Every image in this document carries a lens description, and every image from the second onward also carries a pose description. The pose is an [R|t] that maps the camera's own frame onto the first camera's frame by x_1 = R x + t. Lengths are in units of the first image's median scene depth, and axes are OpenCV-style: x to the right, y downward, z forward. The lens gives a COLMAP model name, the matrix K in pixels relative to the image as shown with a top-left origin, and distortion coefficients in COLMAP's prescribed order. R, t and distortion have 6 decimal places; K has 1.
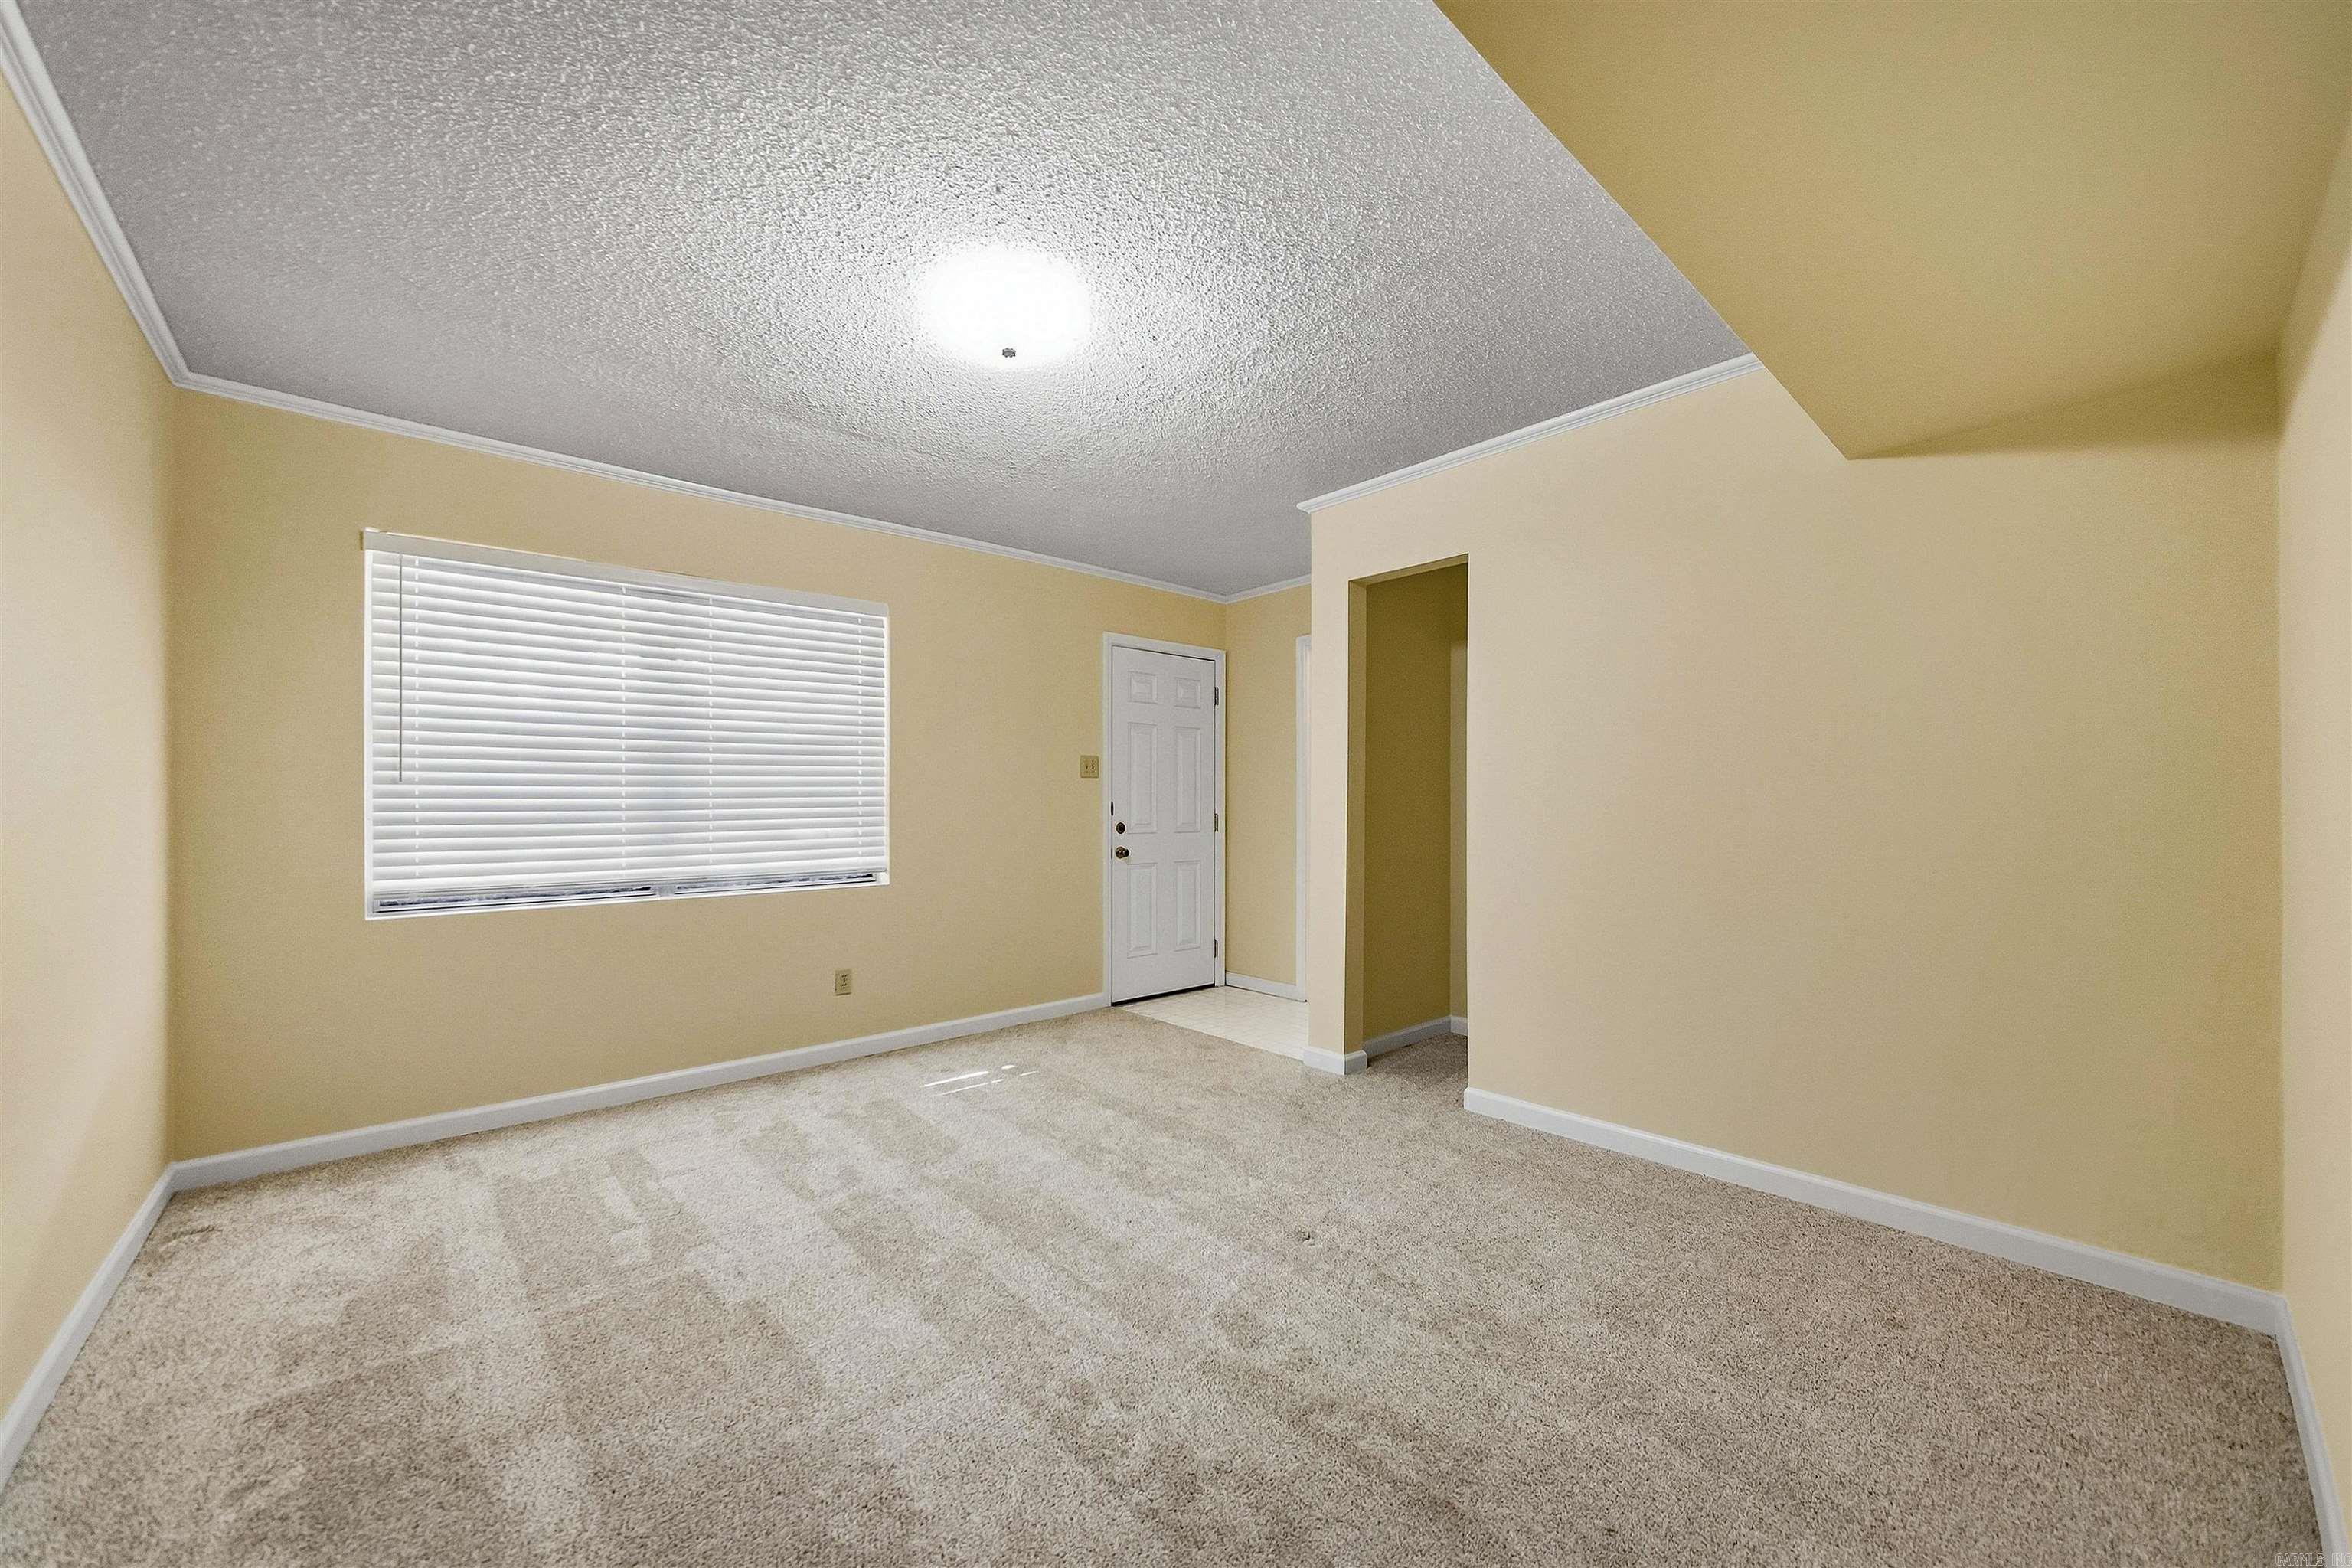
lens RADIAL K [[867.0, 0, 1167.9], [0, 867.0, 795.6], [0, 0, 1]] dist [-0.012284, 0.003417]
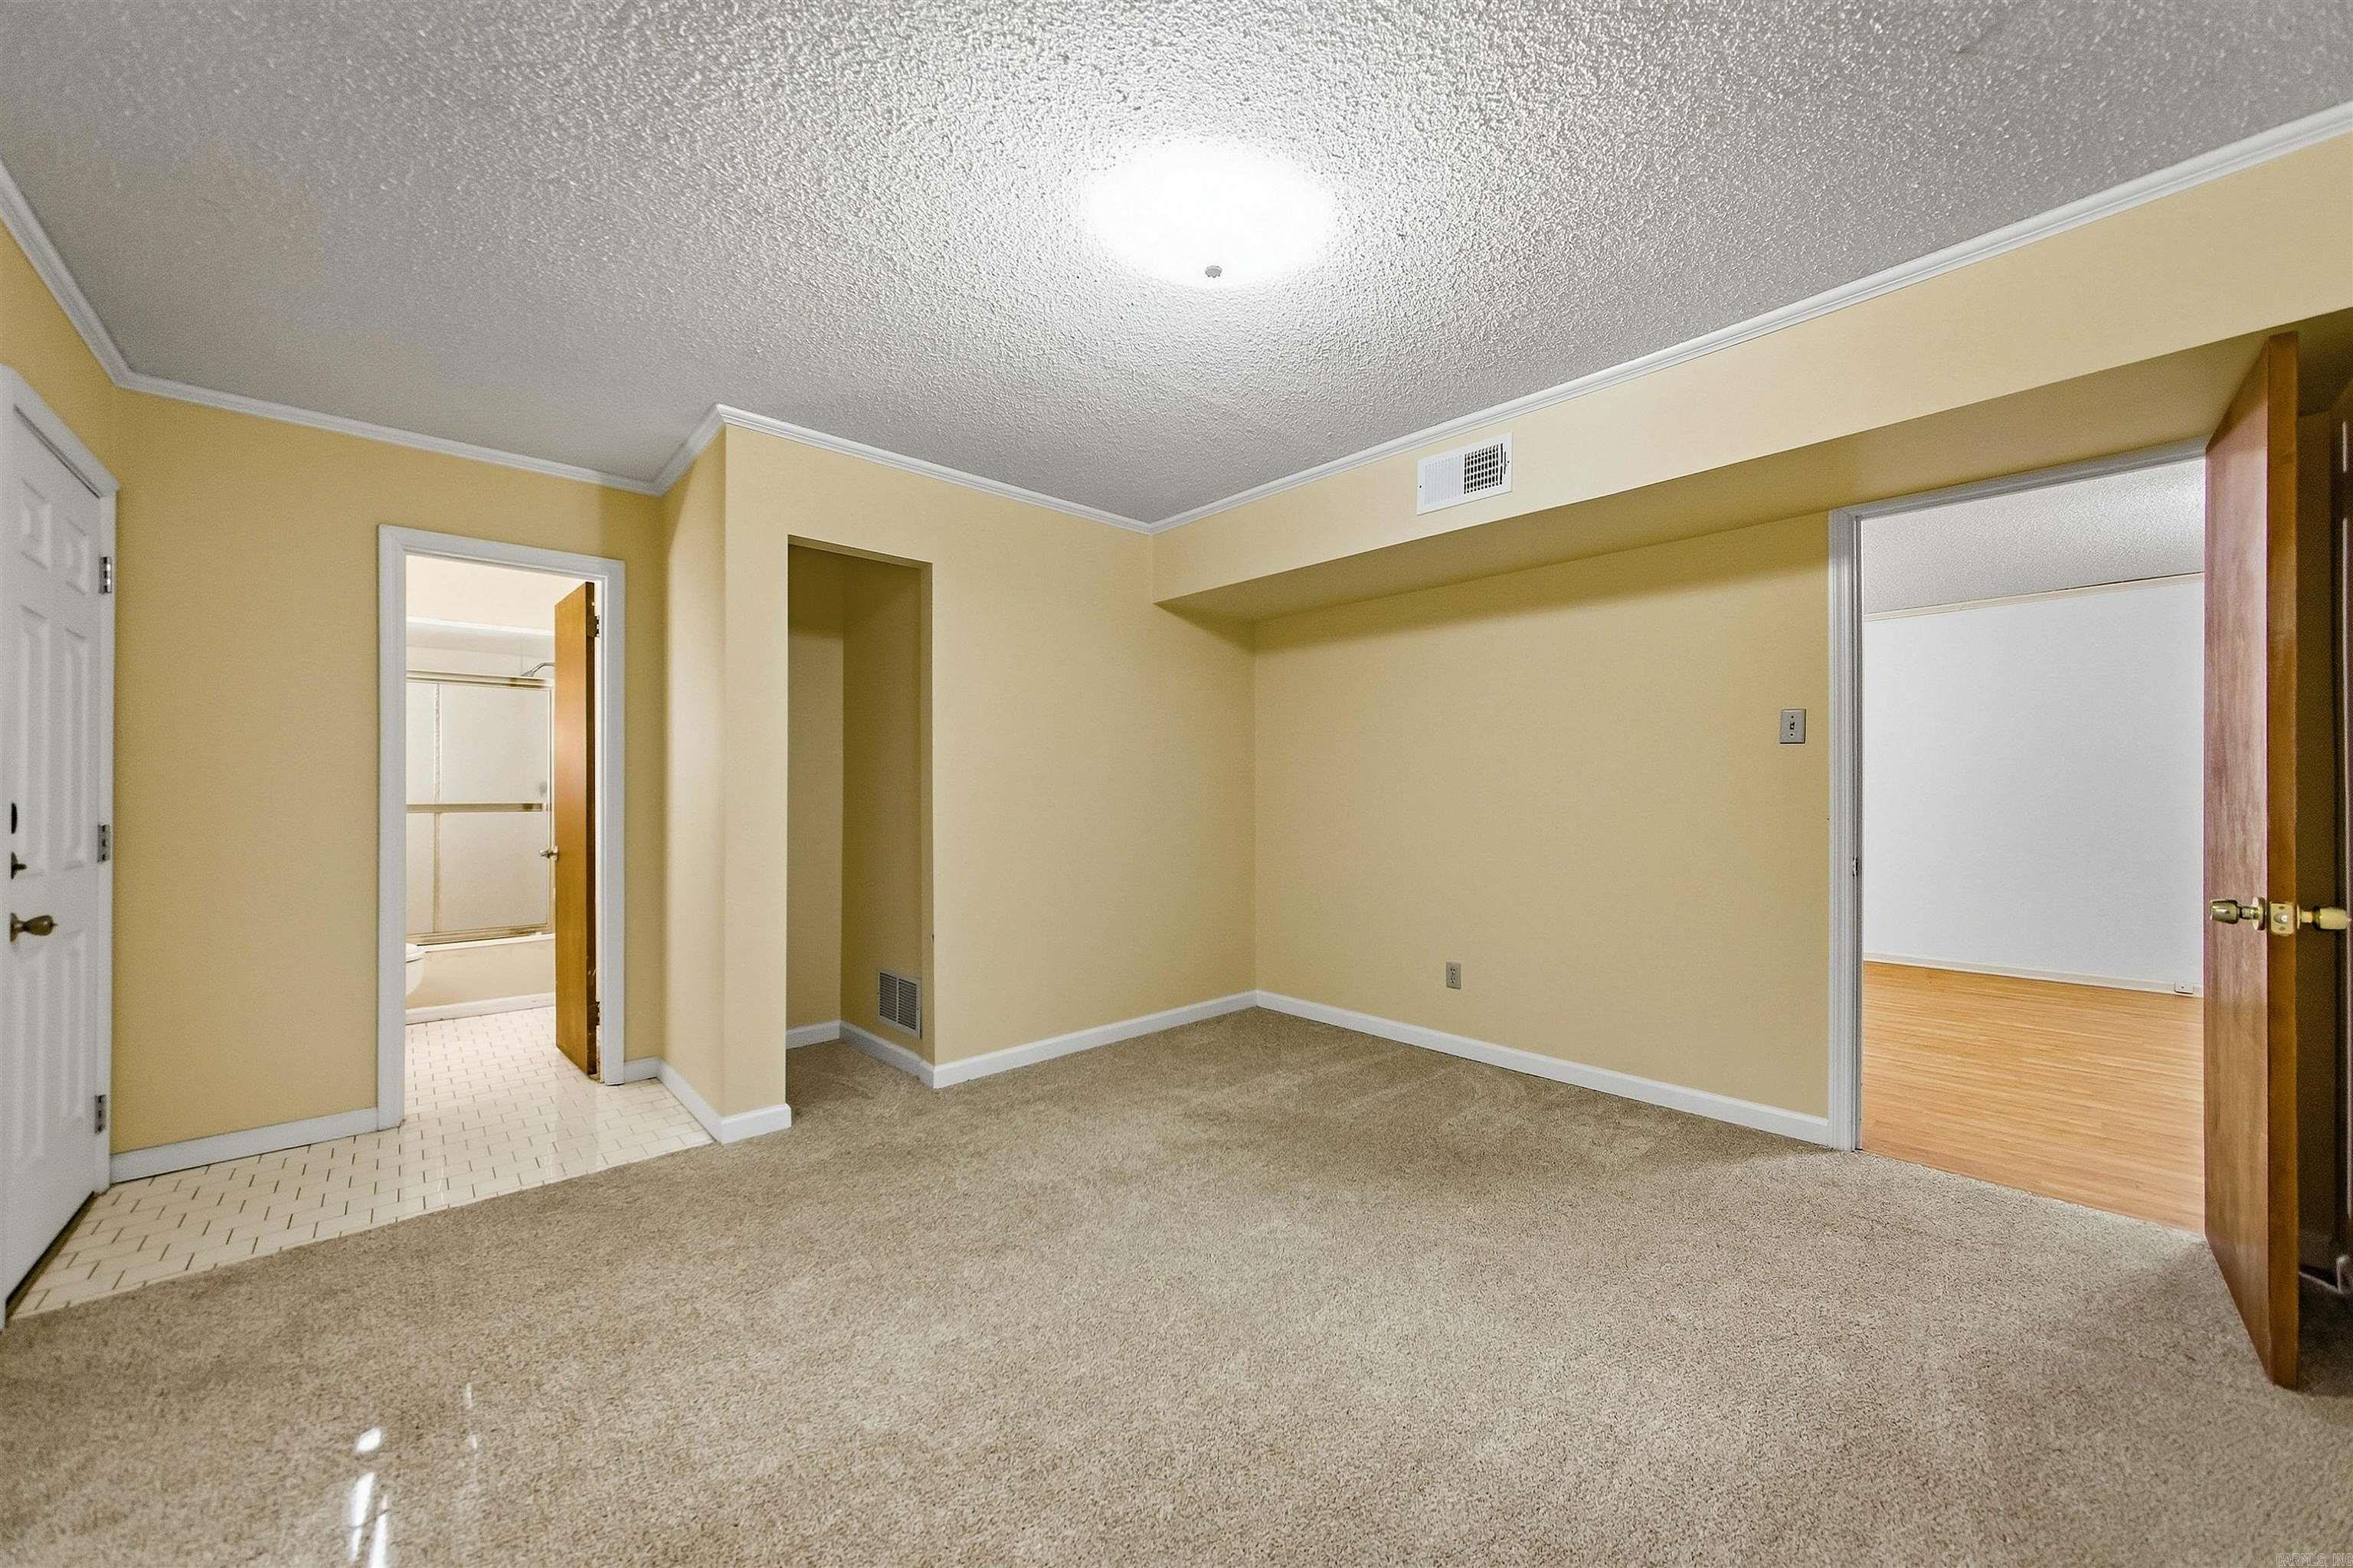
lens RADIAL K [[867.3, 0, 1169.4], [0, 867.3, 786.2], [0, 0, 1]] dist [-0.012284, 0.003417]
pose [[-0.016383, 0.001544, 0.999865, -0.717841], [-0.010051, 0.999948, -0.001708, -0.006524], [-0.999815, -0.010077, -0.016367, 0.737791]]
